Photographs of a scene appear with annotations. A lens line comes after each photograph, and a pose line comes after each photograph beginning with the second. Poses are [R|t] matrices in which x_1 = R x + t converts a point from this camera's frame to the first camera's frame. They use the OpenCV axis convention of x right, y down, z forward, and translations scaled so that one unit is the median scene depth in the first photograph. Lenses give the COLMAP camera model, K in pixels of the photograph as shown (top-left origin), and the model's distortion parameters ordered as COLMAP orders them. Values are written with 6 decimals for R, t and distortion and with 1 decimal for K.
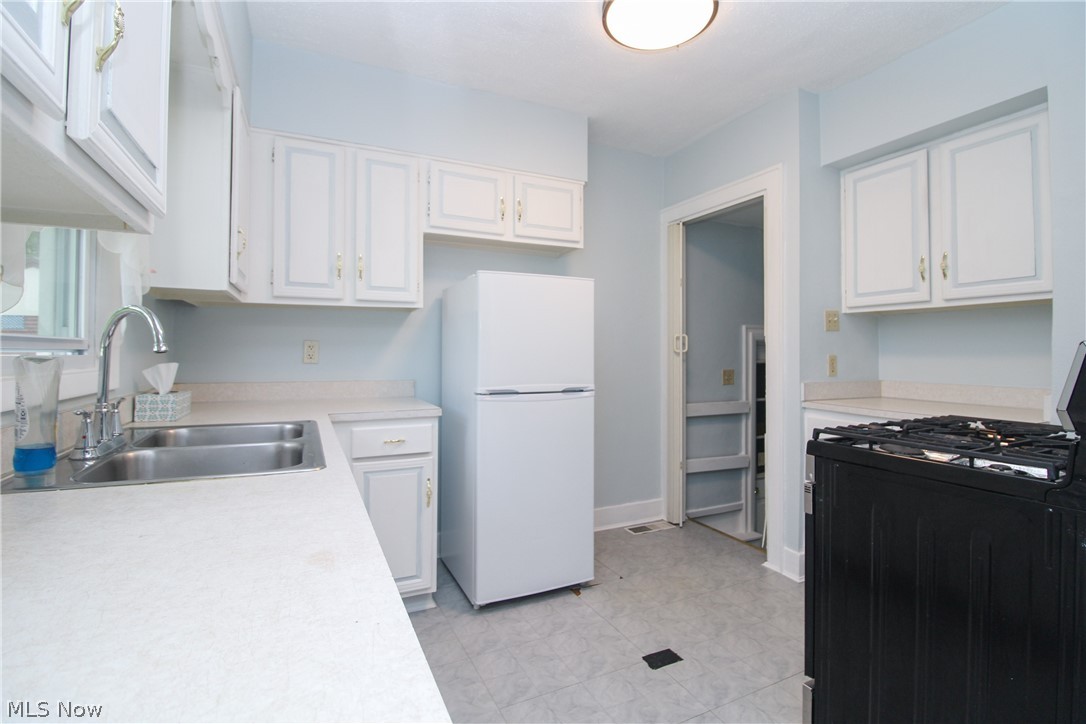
lens RADIAL K [[503.1, 0, 549.2], [0, 503.1, 345.0], [0, 0, 1]] dist [-0.001449, -0.013322]
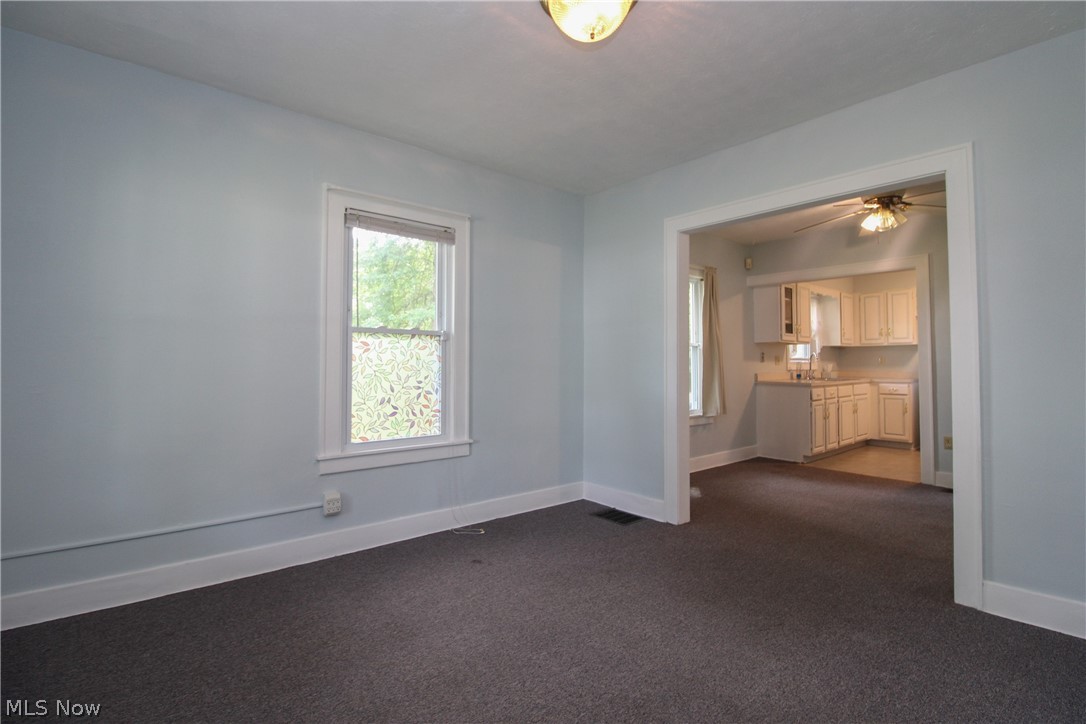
lens RADIAL K [[512.5, 0, 542.7], [0, 512.5, 346.3], [0, 0, 1]] dist [0.000951, -0.012376]
pose [[0.243694, -0.034668, -0.969232, 1.937167], [0.014104, 0.999382, -0.032200, -0.004274], [0.969750, -0.005823, 0.244032, -1.622656]]
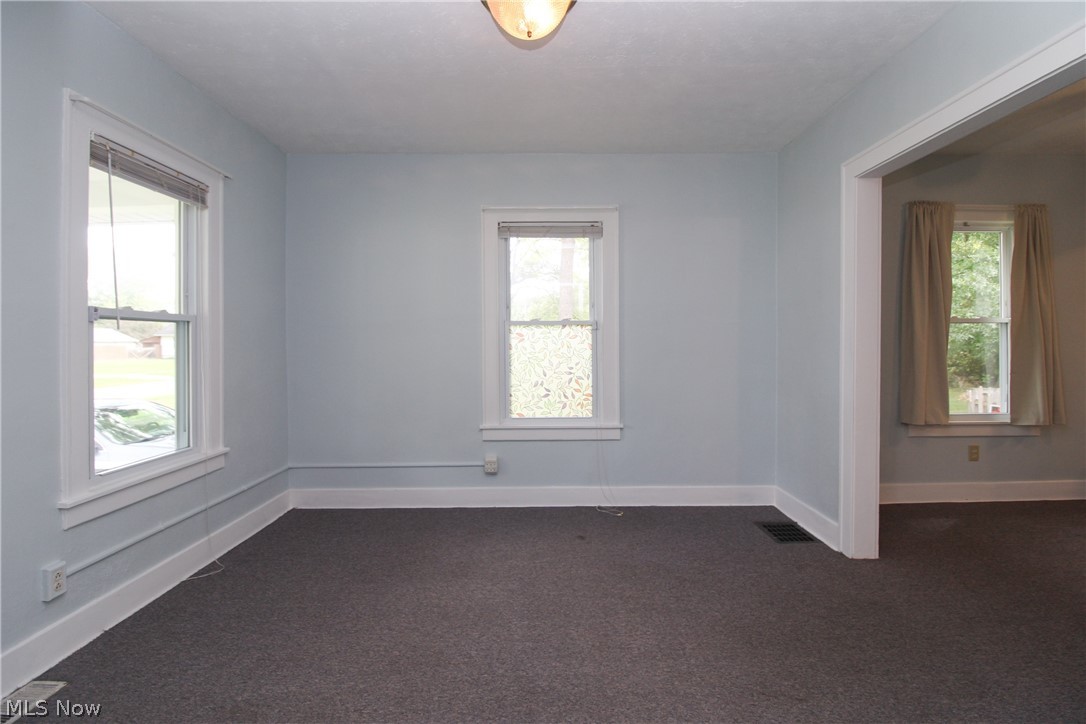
lens RADIAL K [[512.5, 0, 542.7], [0, 512.5, 346.3], [0, 0, 1]] dist [0.000951, -0.012376]
pose [[-0.436165, 0.005741, -0.899849, 1.916525], [0.019674, 0.999801, -0.003158, -0.018579], [0.899652, -0.019081, -0.436191, -1.009199]]
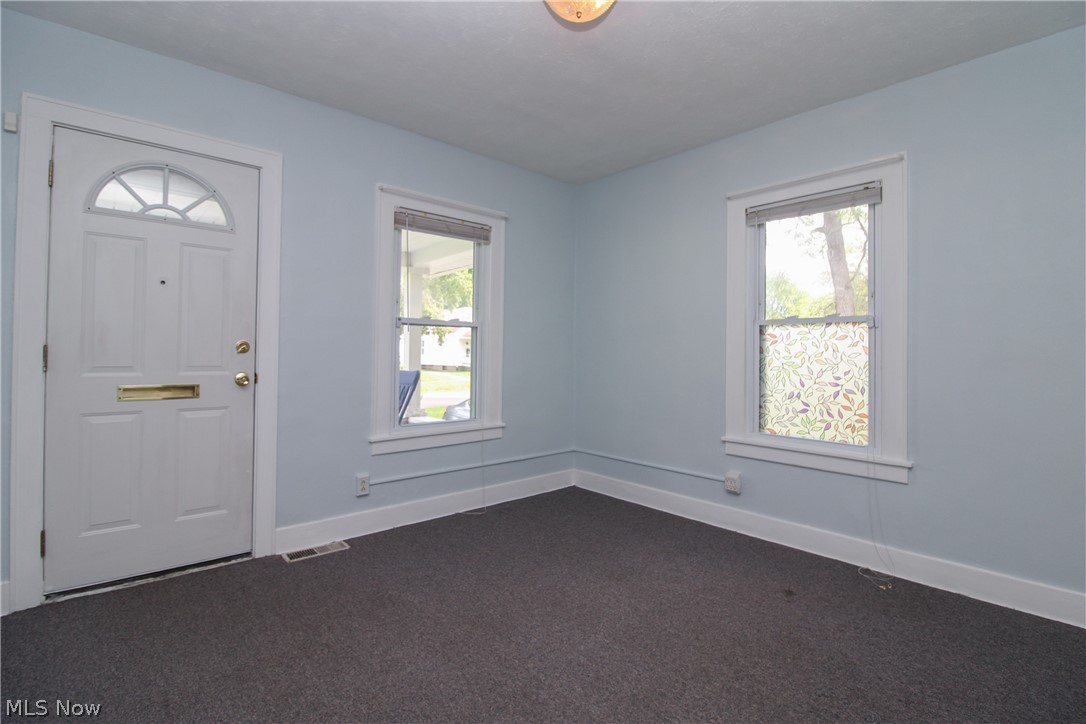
lens RADIAL K [[503.1, 0, 549.2], [0, 503.1, 345.0], [0, 0, 1]] dist [-0.001449, -0.013322]
pose [[-0.959379, -0.016272, -0.281649, 1.461286], [-0.008021, 0.999505, -0.030426, 0.007560], [0.282005, -0.026931, -0.959035, -0.677494]]
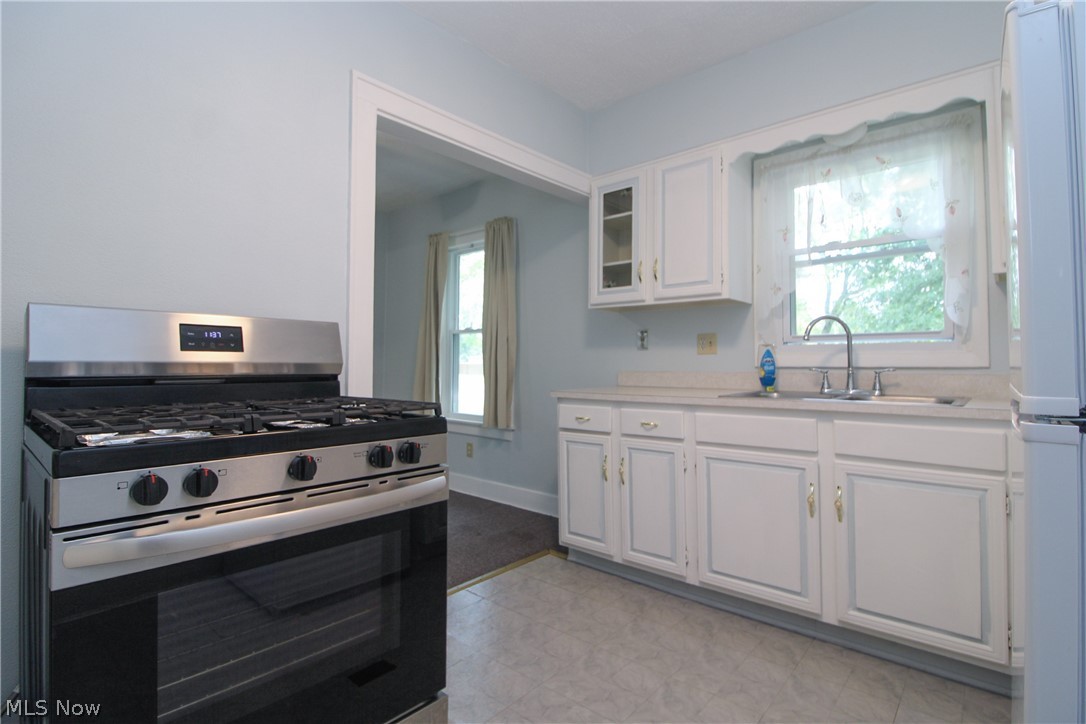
lens RADIAL K [[512.5, 0, 542.7], [0, 512.5, 346.3], [0, 0, 1]] dist [0.000951, -0.012376]
pose [[-0.924324, -0.017988, -0.381184, 0.423226], [0.002051, 0.998640, -0.052098, 0.067210], [0.381603, -0.048937, -0.923030, 1.148619]]
